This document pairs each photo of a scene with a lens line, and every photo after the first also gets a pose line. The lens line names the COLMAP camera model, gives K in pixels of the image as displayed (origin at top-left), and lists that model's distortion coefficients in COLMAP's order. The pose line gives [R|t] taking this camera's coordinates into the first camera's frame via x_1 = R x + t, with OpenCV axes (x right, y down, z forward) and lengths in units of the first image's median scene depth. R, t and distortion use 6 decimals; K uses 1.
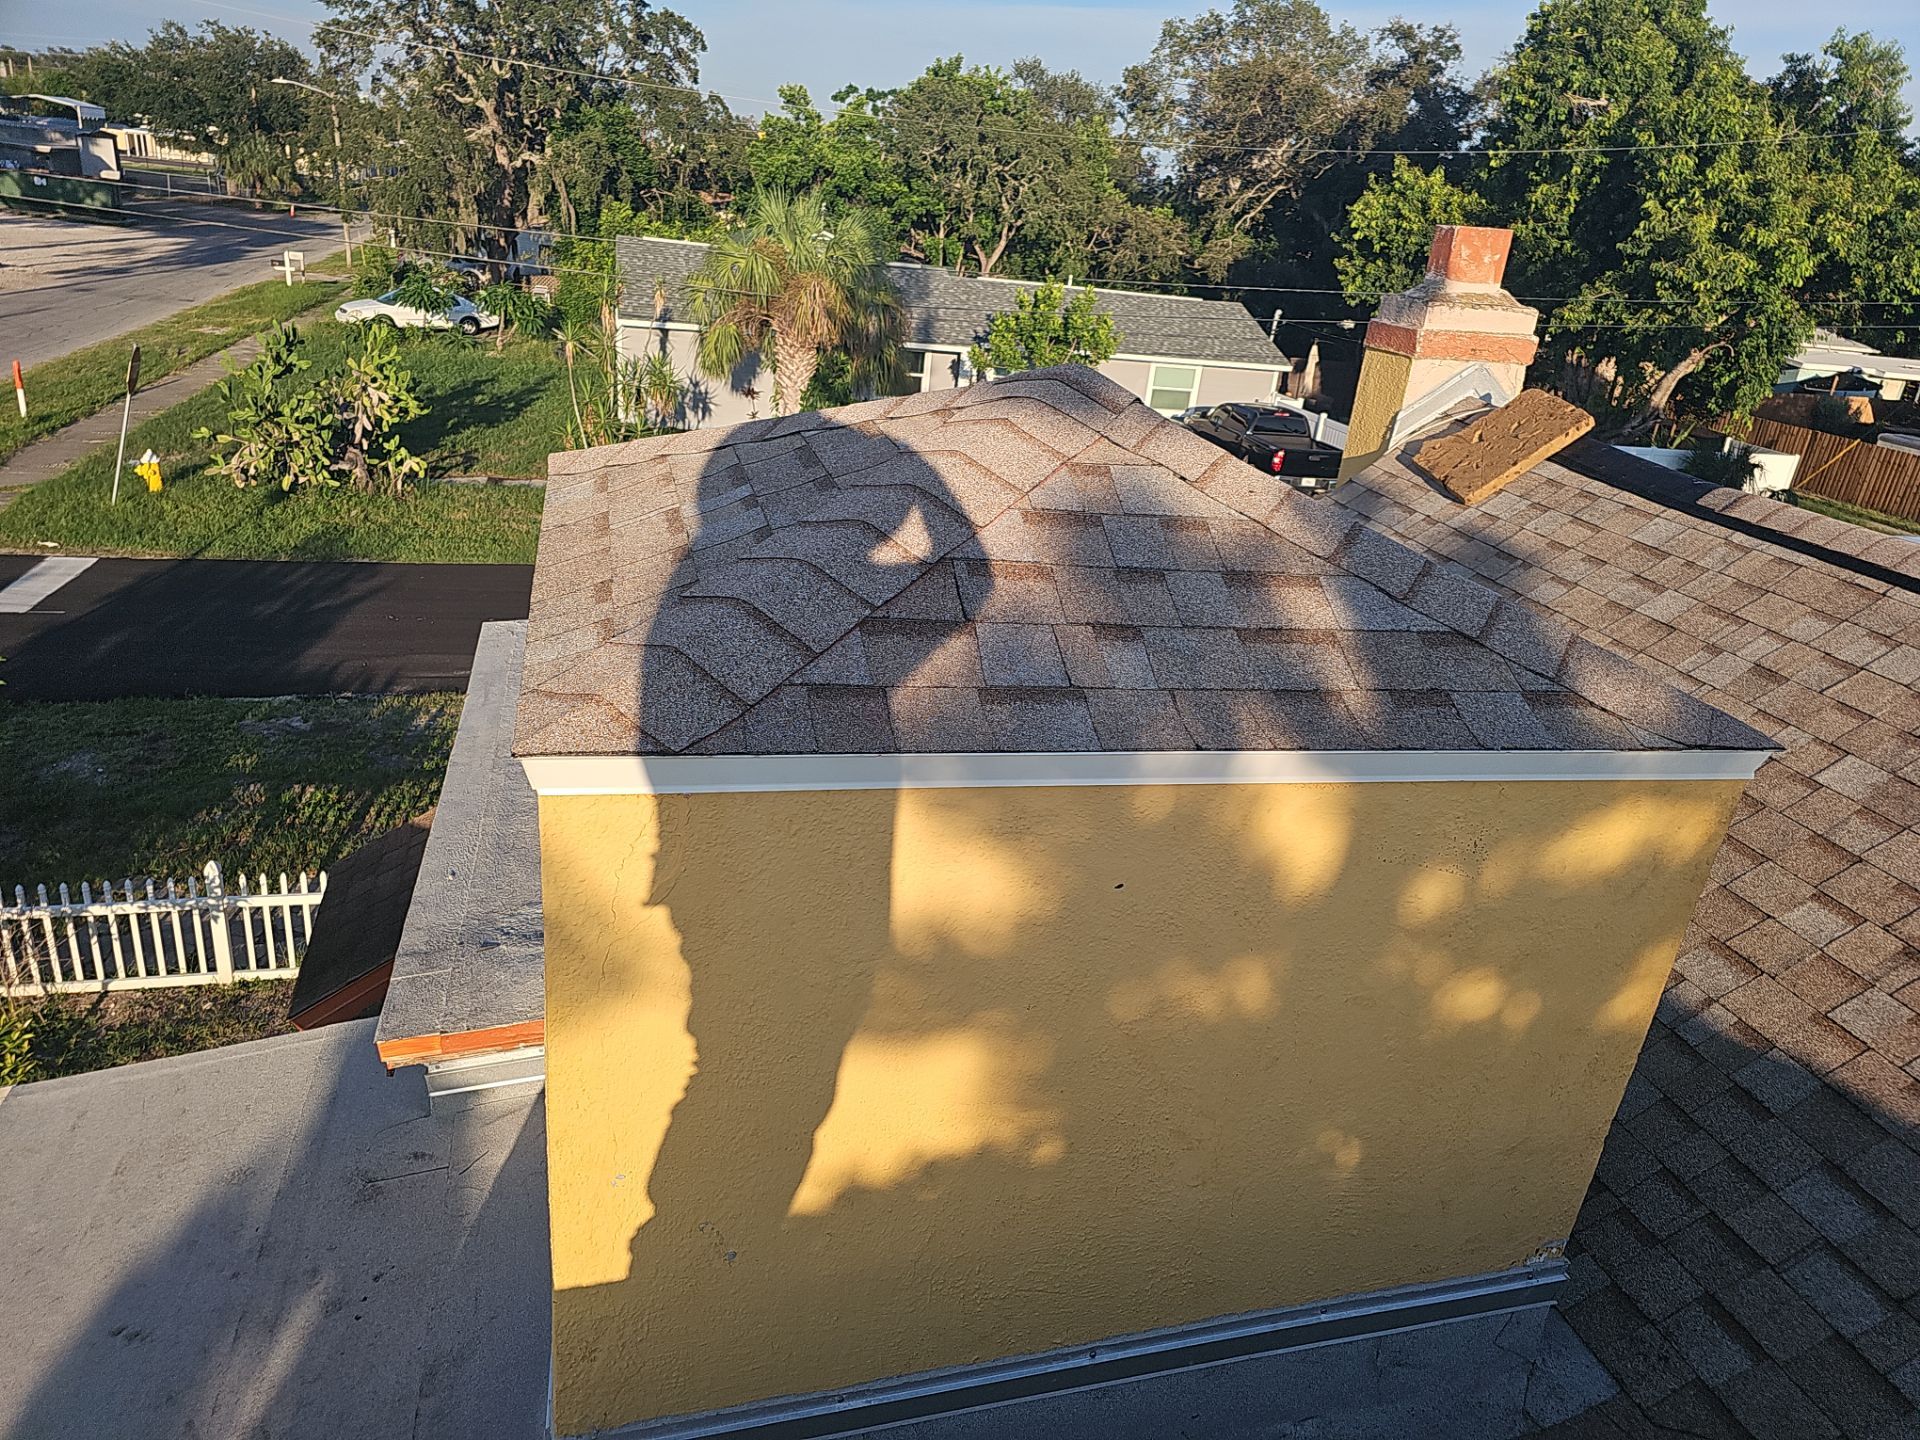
lens RADIAL K [[1267.5, 0, 977.8], [0, 1267.5, 729.2], [0, 0, 1]] dist [0.047926, -0.037420]
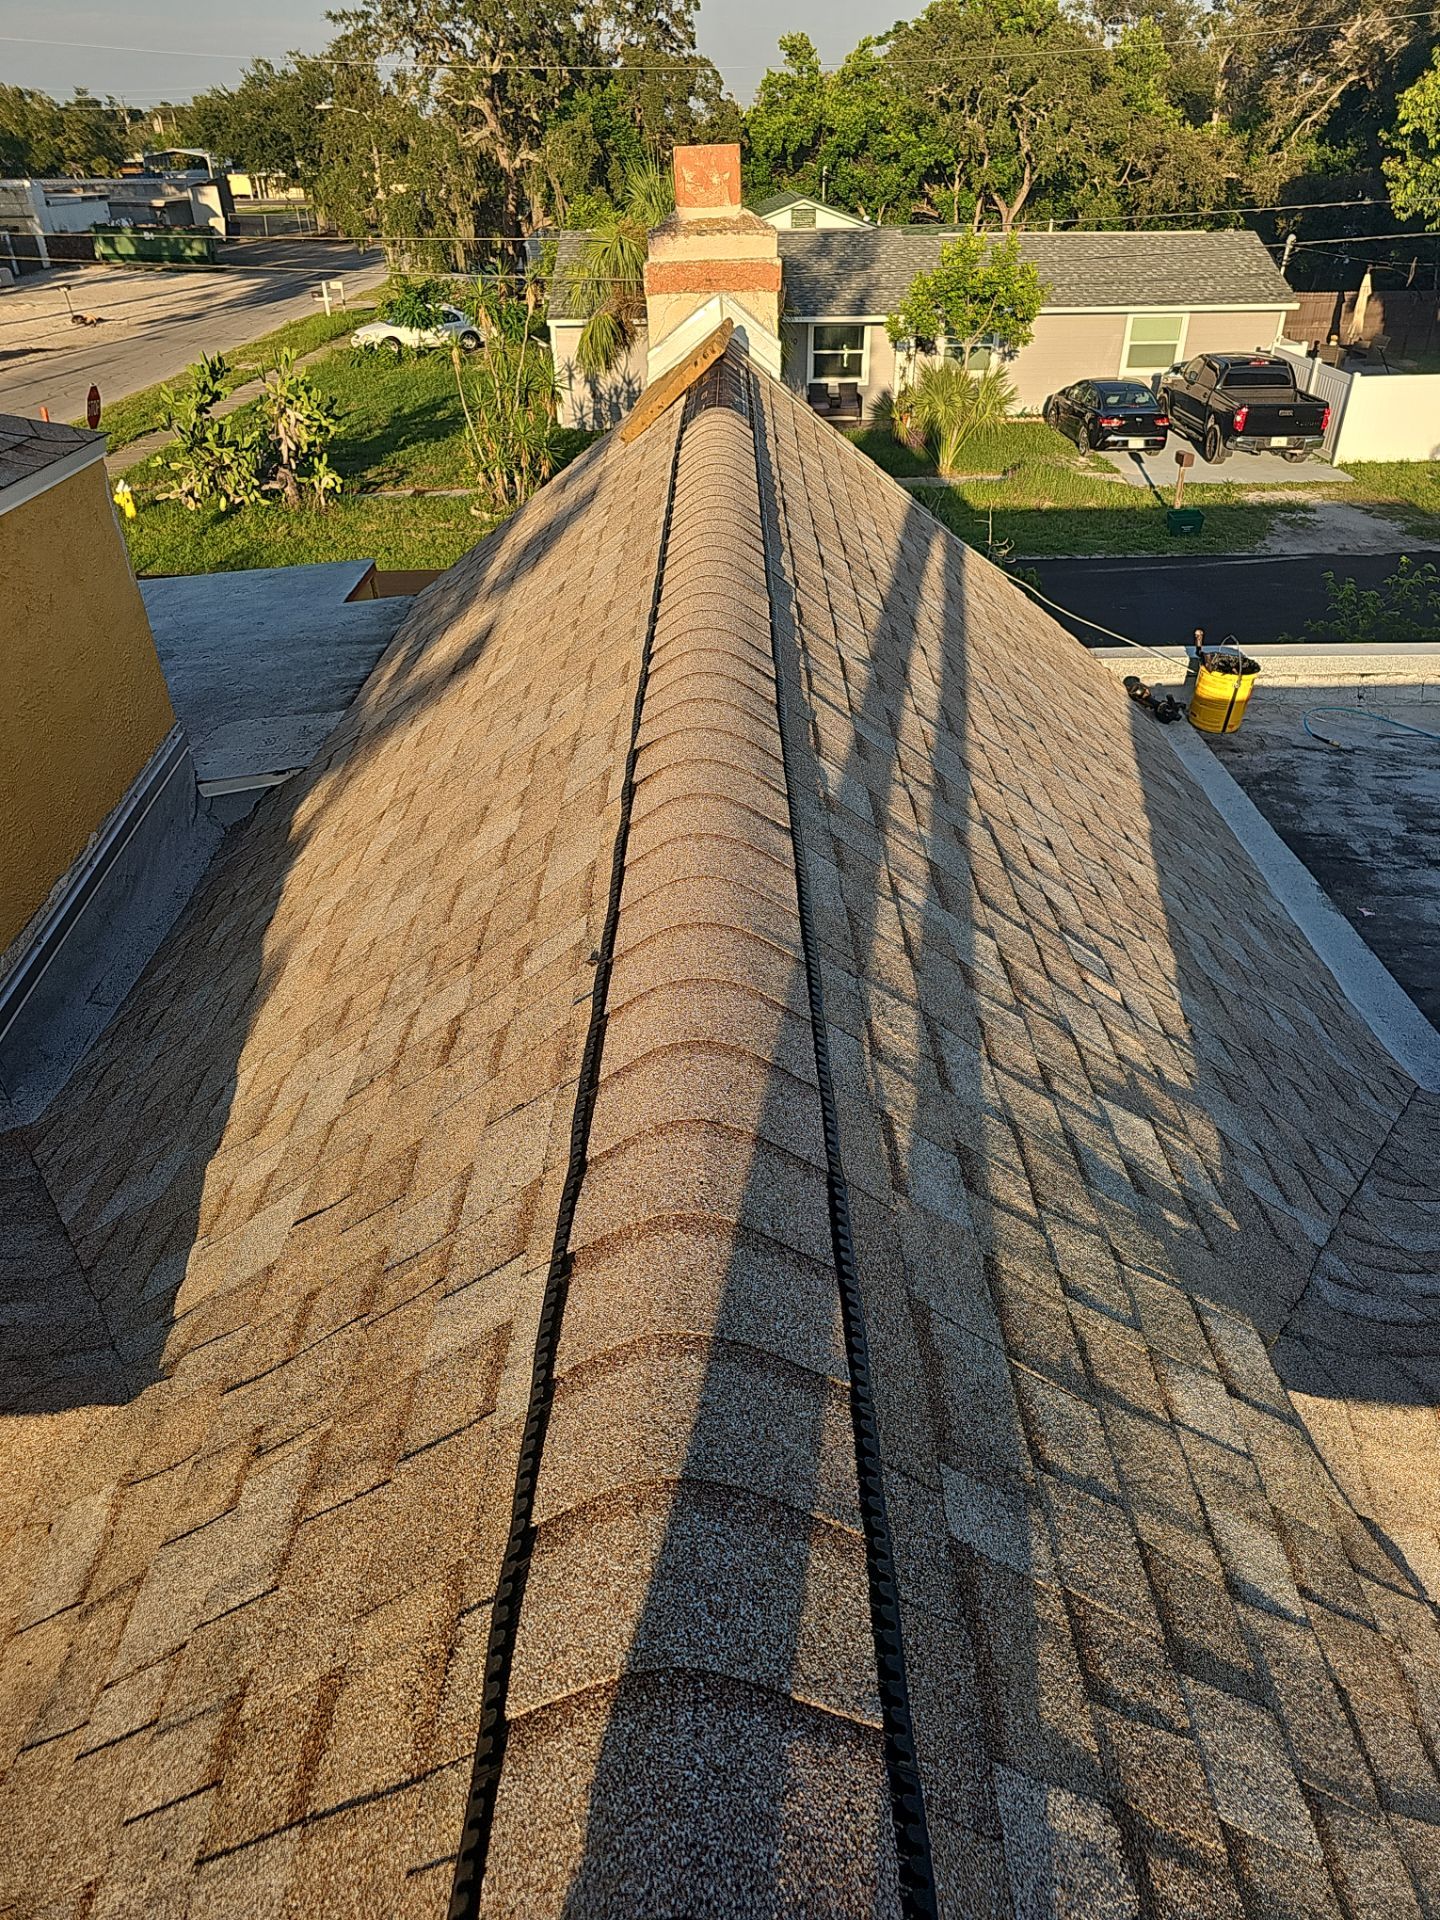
lens RADIAL K [[1267.5, 0, 733.5], [0, 1267.5, 948.9], [0, 0, 1]] dist [0.047926, -0.037420]
pose [[0.960296, 0.042769, -0.275686, 0.340490], [0.001080, 0.987602, 0.156975, 0.028821], [0.278981, -0.151041, 0.948344, -0.006943]]
